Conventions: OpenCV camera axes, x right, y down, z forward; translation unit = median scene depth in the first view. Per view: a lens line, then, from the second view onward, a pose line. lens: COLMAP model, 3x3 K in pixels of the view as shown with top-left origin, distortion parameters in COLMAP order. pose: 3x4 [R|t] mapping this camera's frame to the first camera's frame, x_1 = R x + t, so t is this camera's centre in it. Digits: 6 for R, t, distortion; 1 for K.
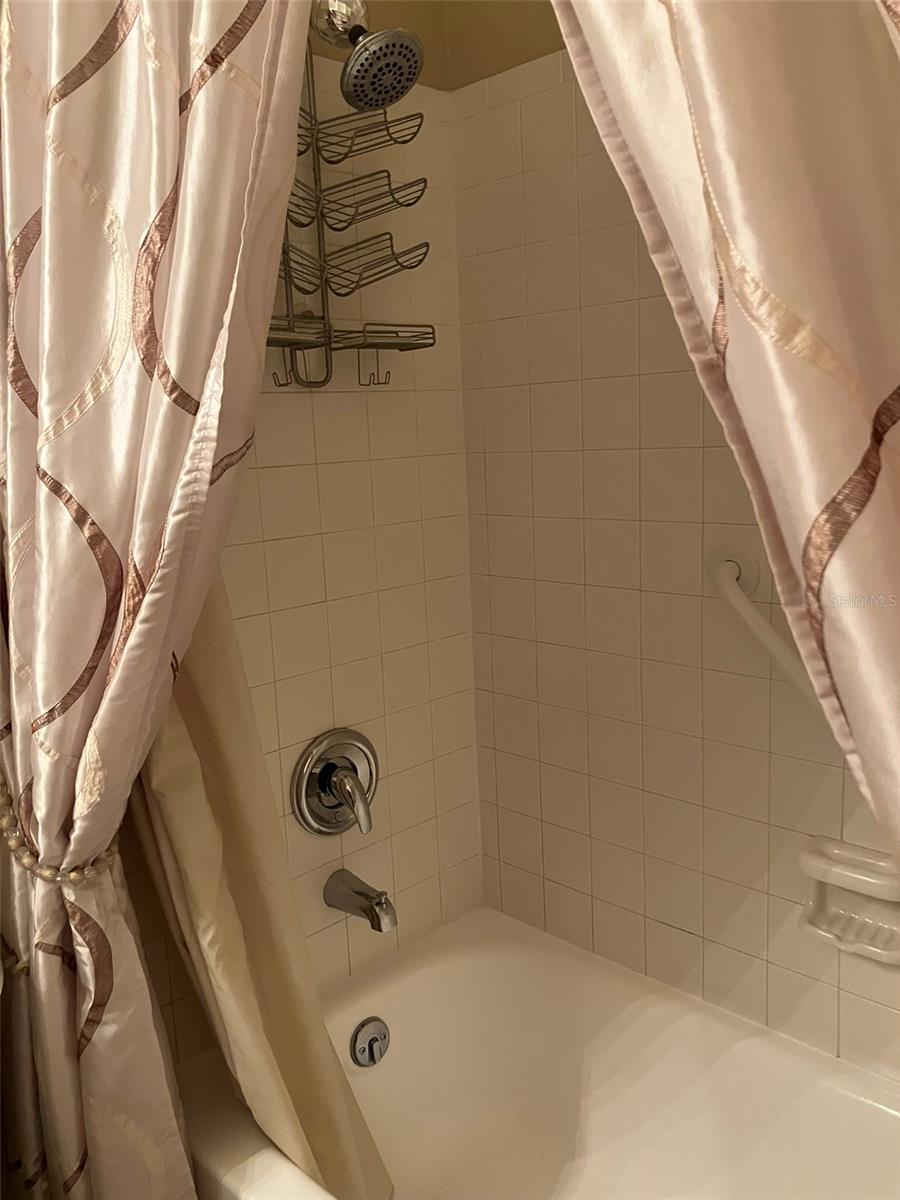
lens RADIAL K [[973.5, 0, 450.0], [0, 973.5, 600.0], [0, 0, 1]] dist [0.008056, 0.008163]
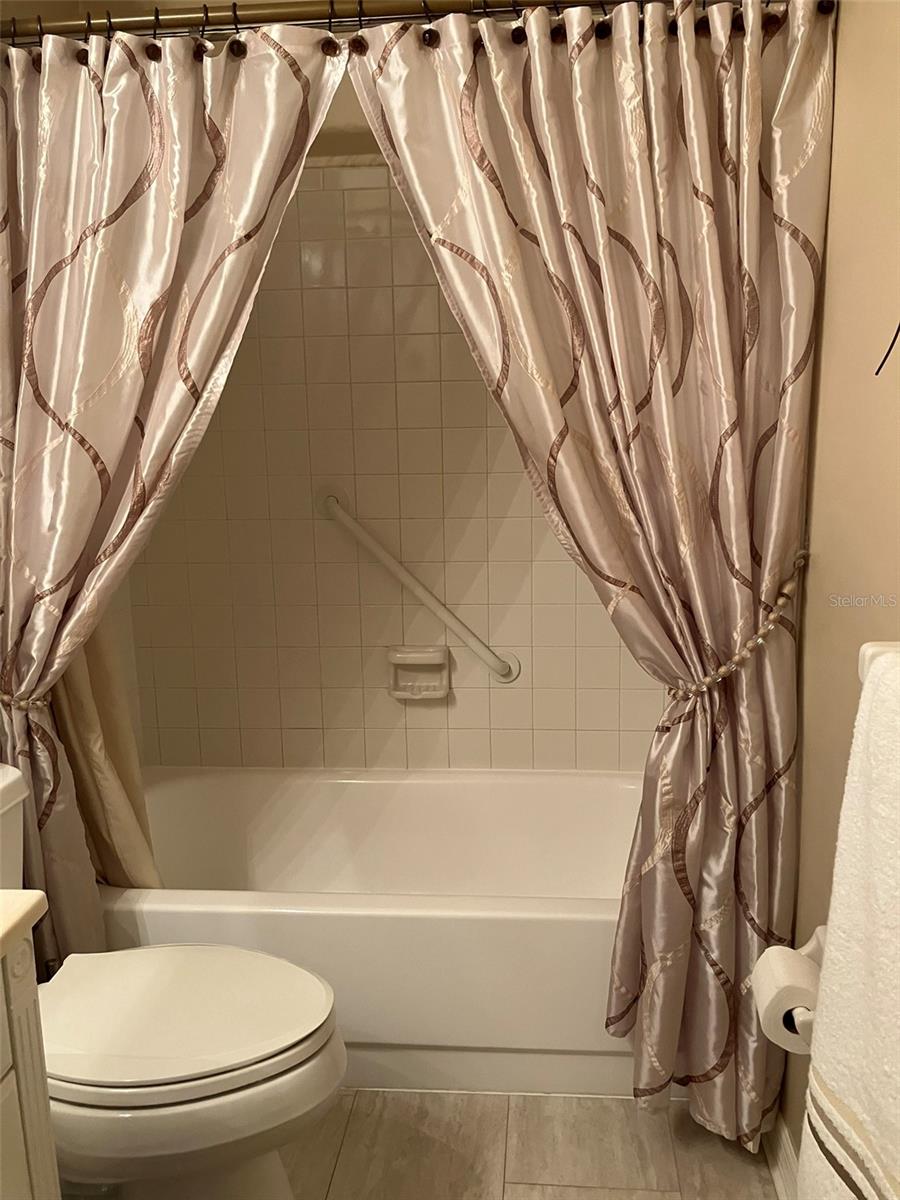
lens RADIAL K [[973.5, 0, 450.0], [0, 973.5, 600.0], [0, 0, 1]] dist [0.008056, 0.008163]
pose [[0.767081, -0.098276, 0.633978, -0.829023], [0.098019, 0.994549, 0.035571, 0.131039], [-0.634018, 0.034857, 0.772532, -0.568432]]
